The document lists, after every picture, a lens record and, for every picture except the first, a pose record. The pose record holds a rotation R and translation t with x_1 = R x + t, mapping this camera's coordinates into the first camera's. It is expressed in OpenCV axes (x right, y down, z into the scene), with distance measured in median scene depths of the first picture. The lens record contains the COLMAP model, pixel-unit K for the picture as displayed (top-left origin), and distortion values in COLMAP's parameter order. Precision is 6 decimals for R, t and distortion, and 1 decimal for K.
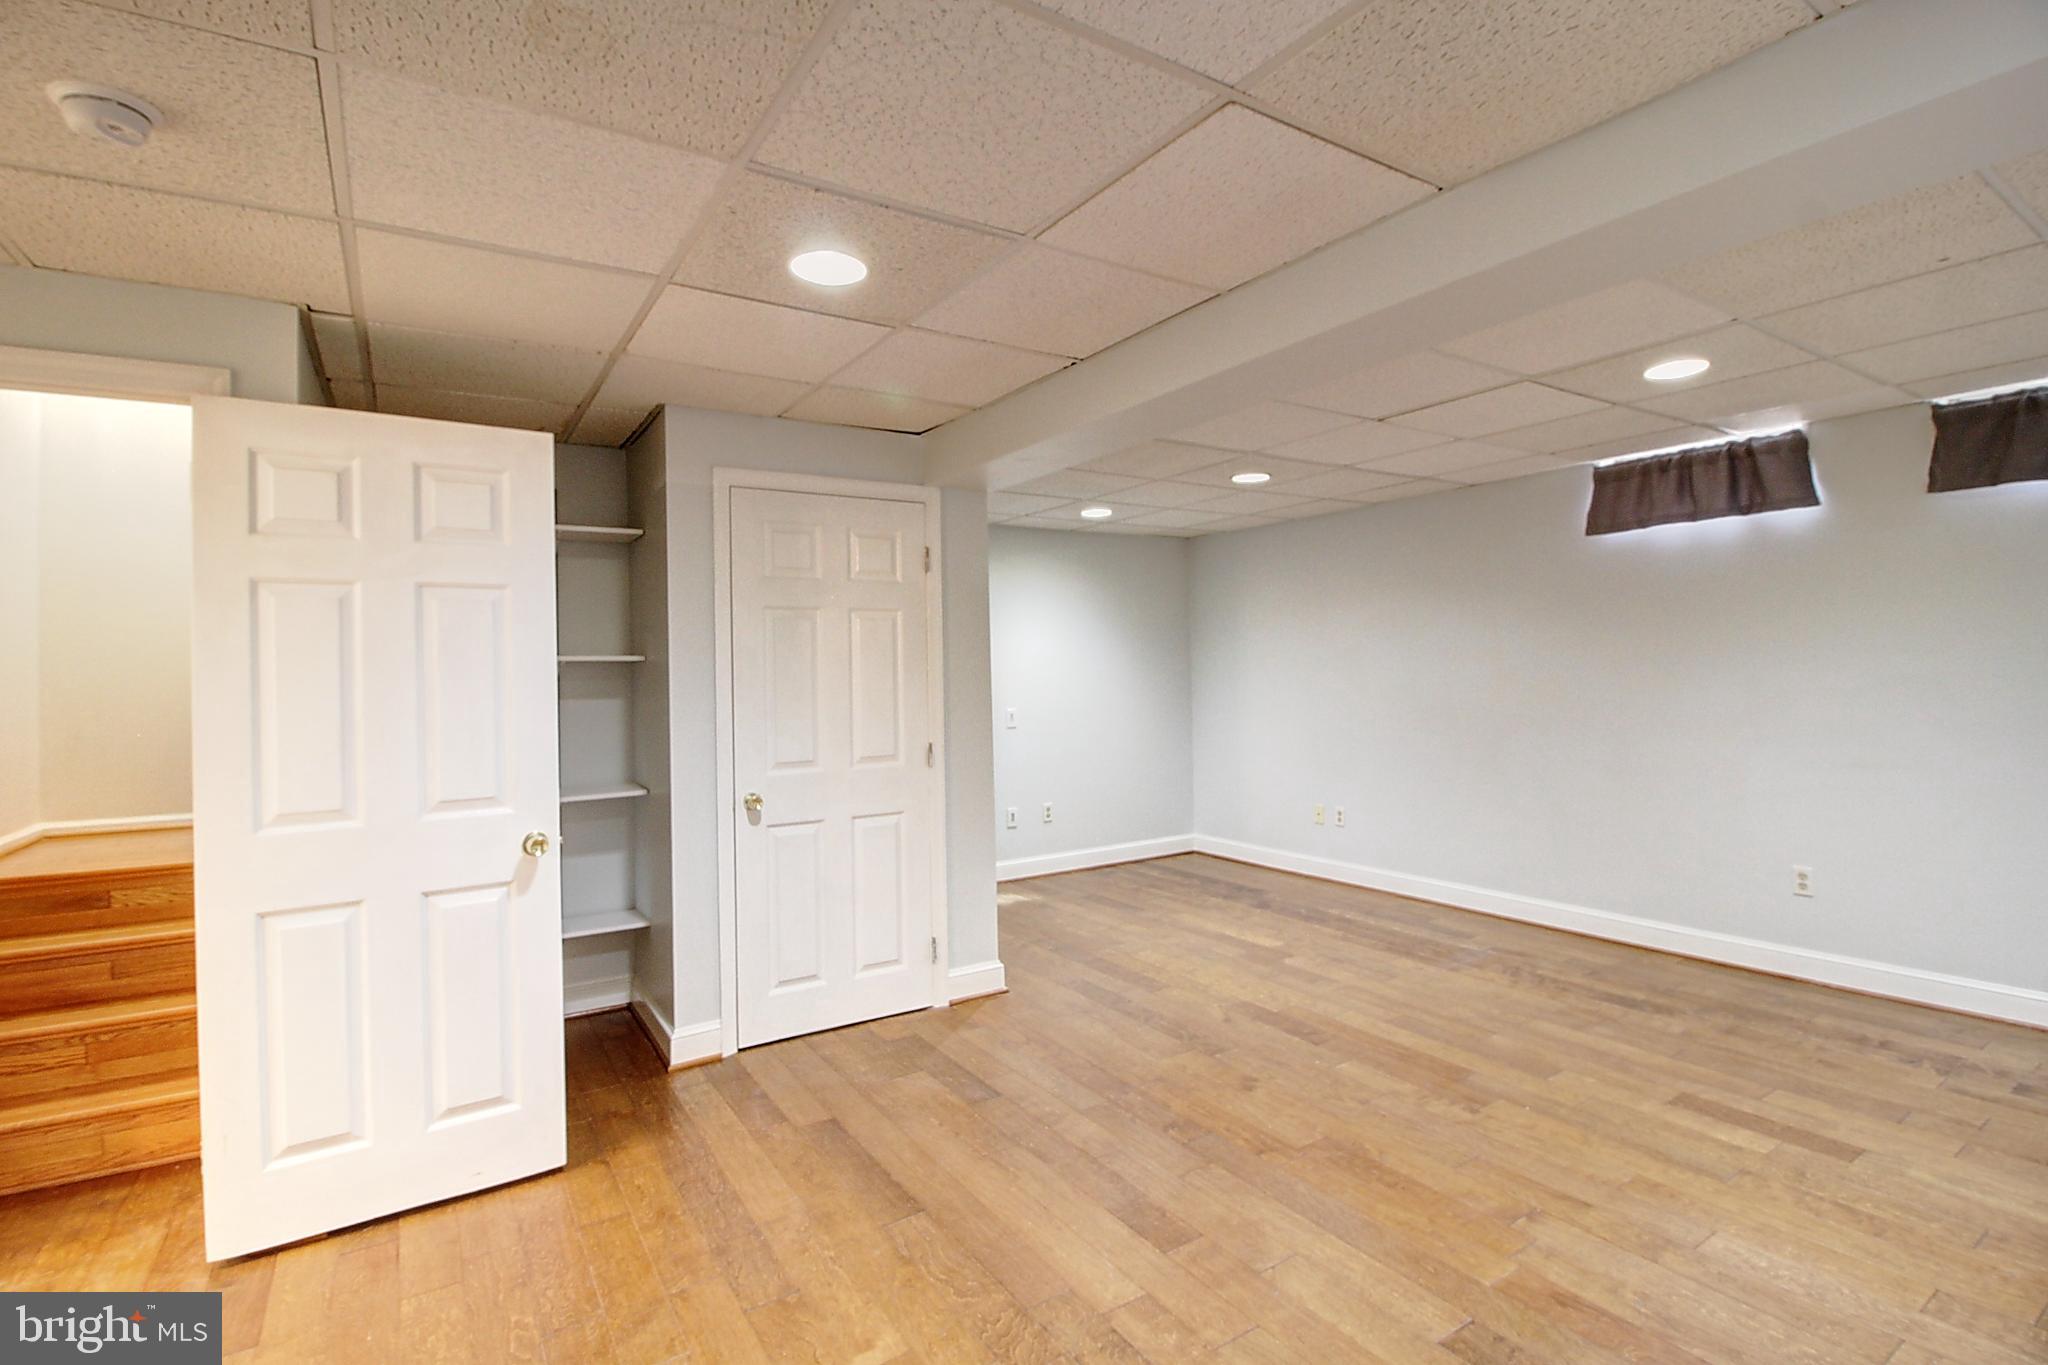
lens RADIAL K [[956.4, 0, 1016.5], [0, 956.4, 669.4], [0, 0, 1]] dist [-0.001317, -0.011555]
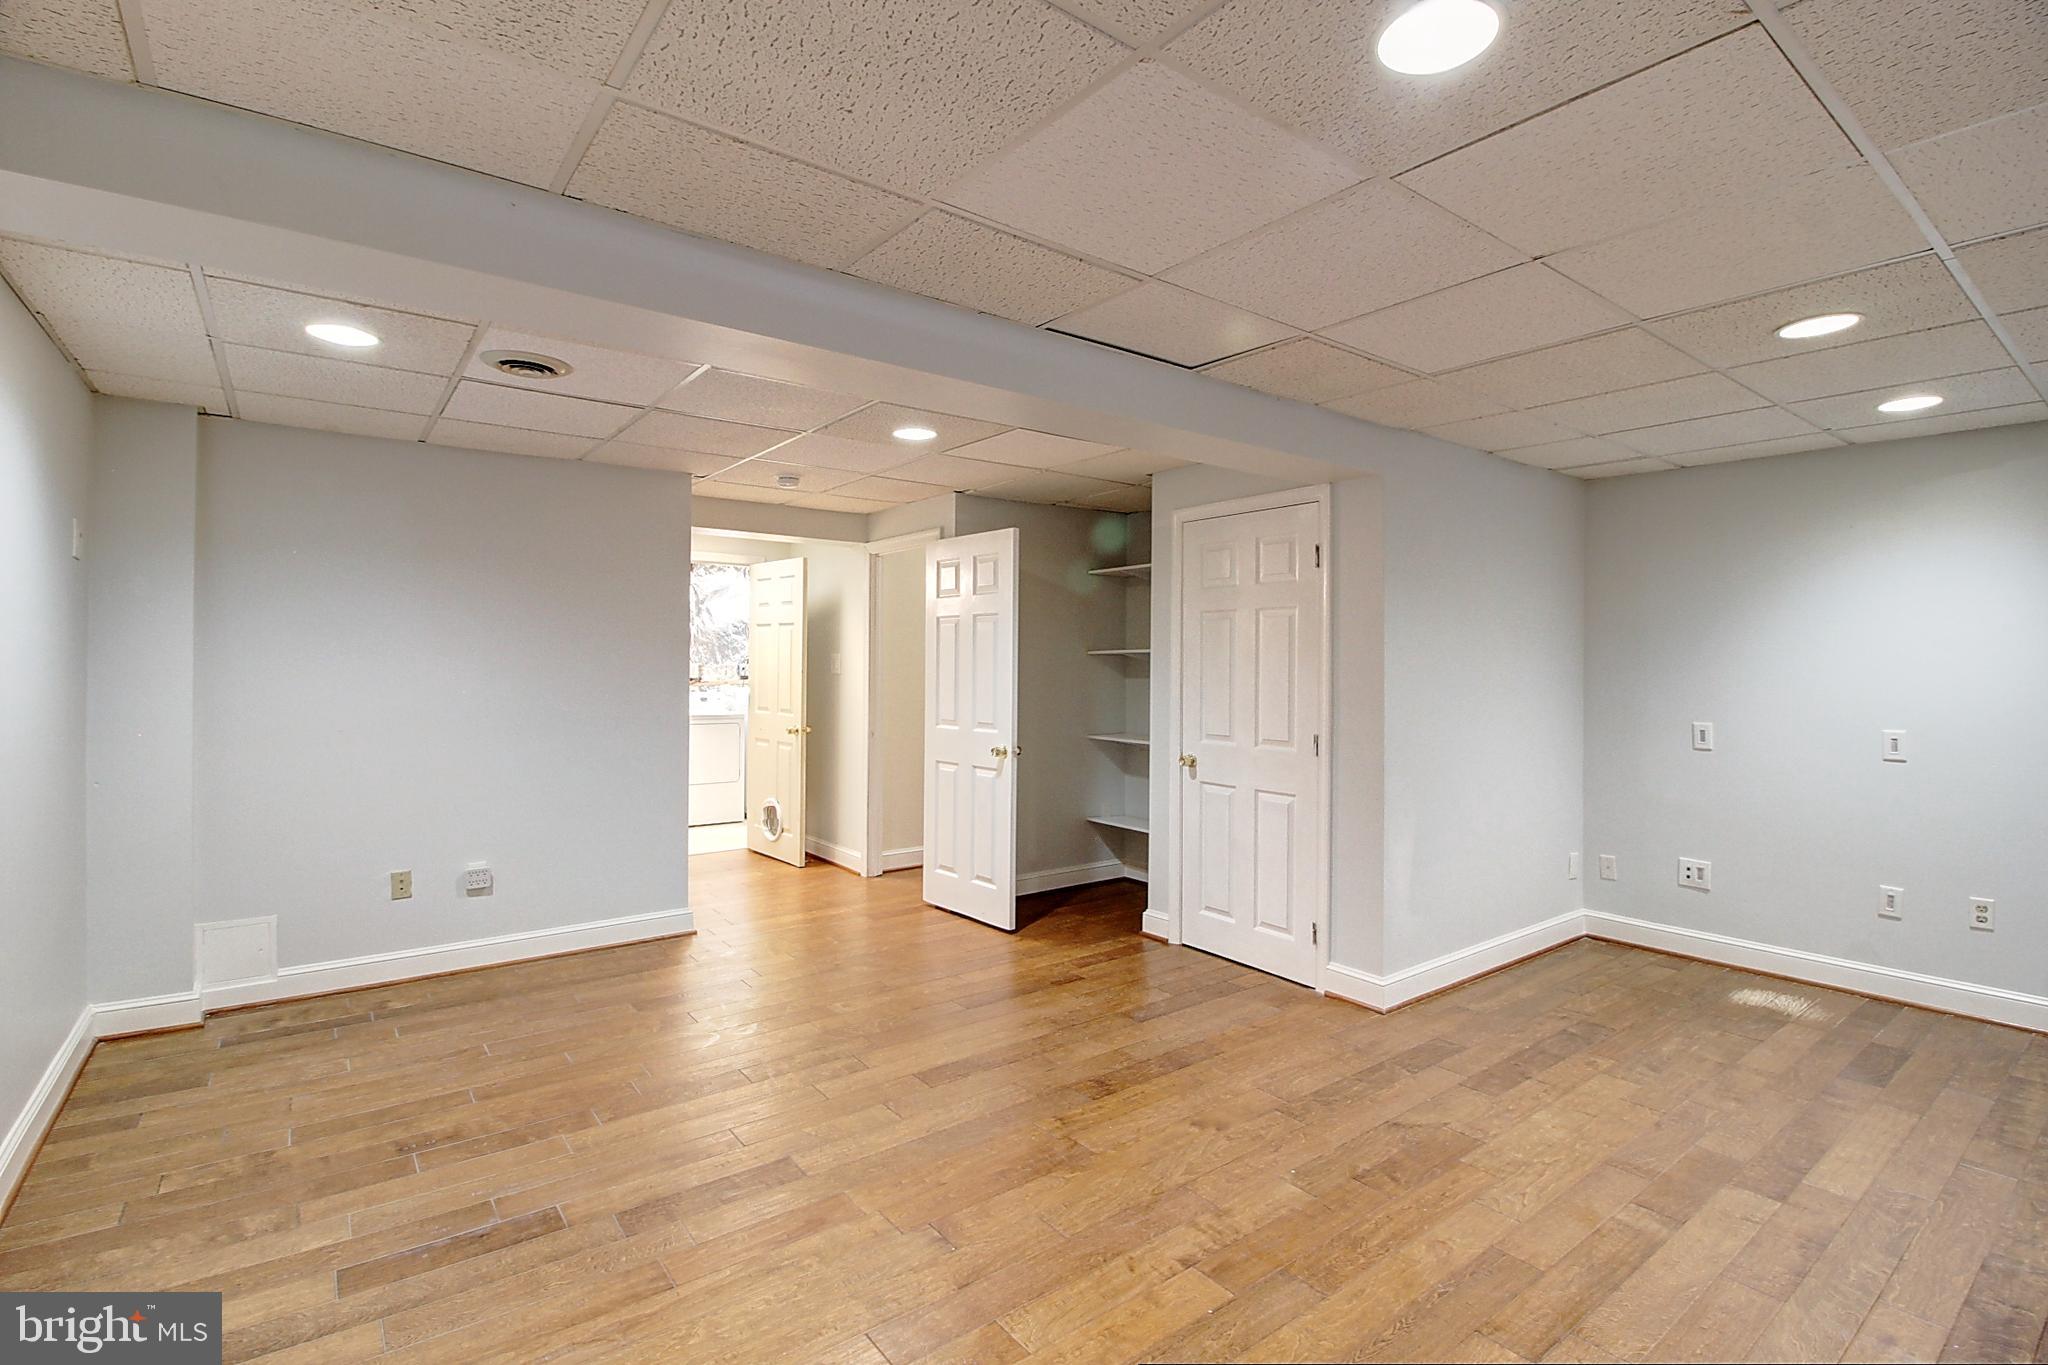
lens RADIAL K [[956.4, 0, 1046.9], [0, 956.4, 675.1], [0, 0, 1]] dist [-0.001317, -0.011555]
pose [[0.087418, 0.033562, -0.995606, 0.980495], [-0.006394, 0.999431, 0.033130, -0.021158], [0.996151, 0.003469, 0.087583, 0.667952]]
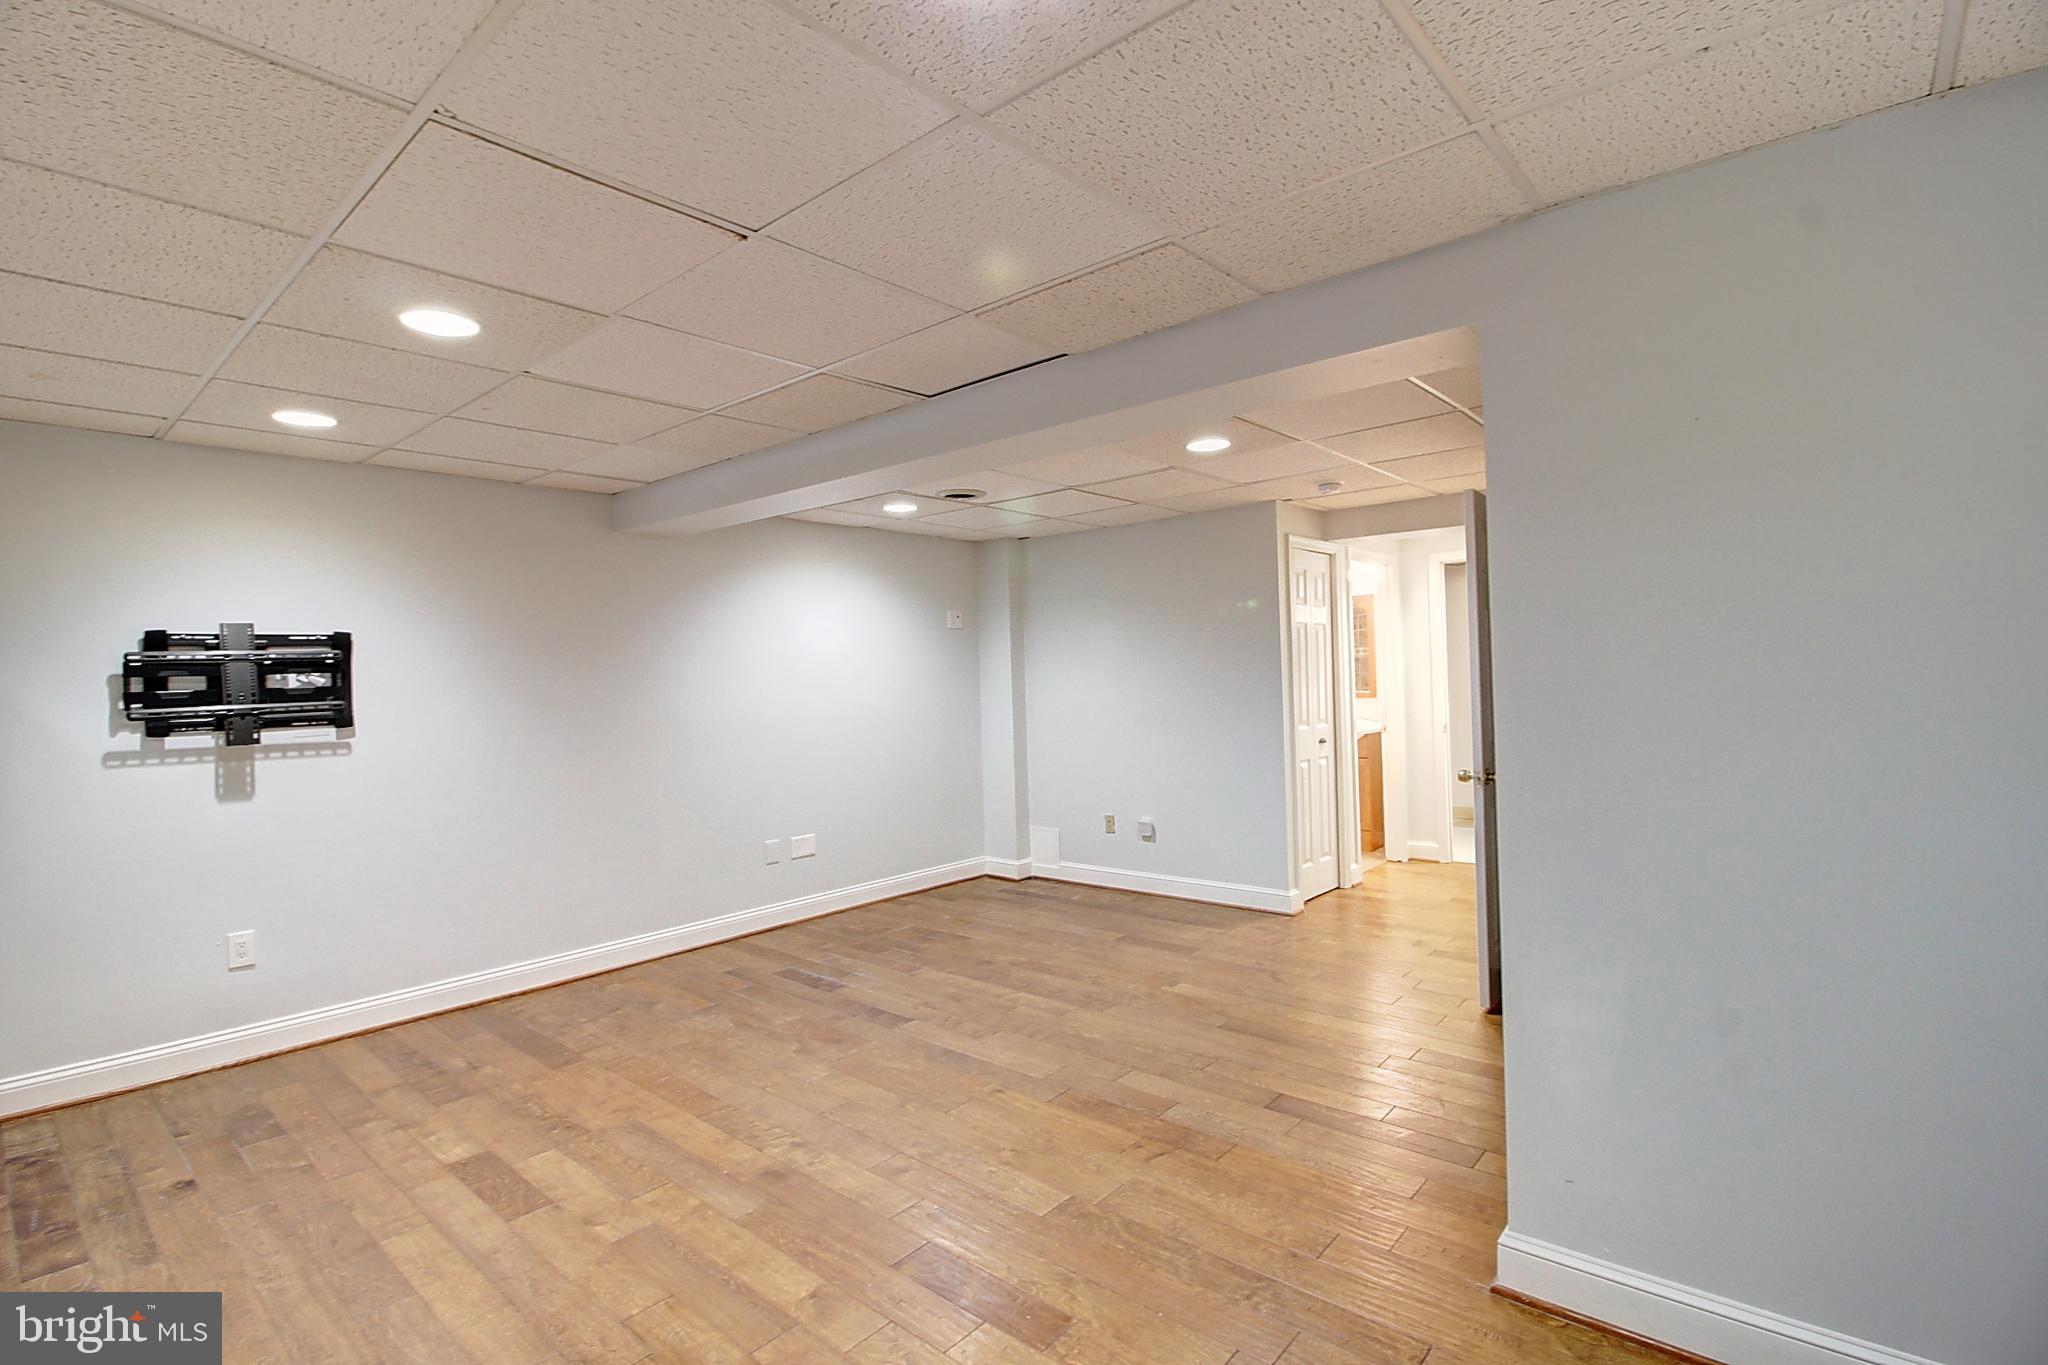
lens RADIAL K [[956.4, 0, 1036.7], [0, 956.4, 676.5], [0, 0, 1]] dist [-0.001317, -0.011555]
pose [[-0.957670, 0.045318, -0.284280, 0.398974], [0.046120, 0.998928, 0.003877, -0.005953], [0.284151, -0.009398, -0.958733, 1.603398]]
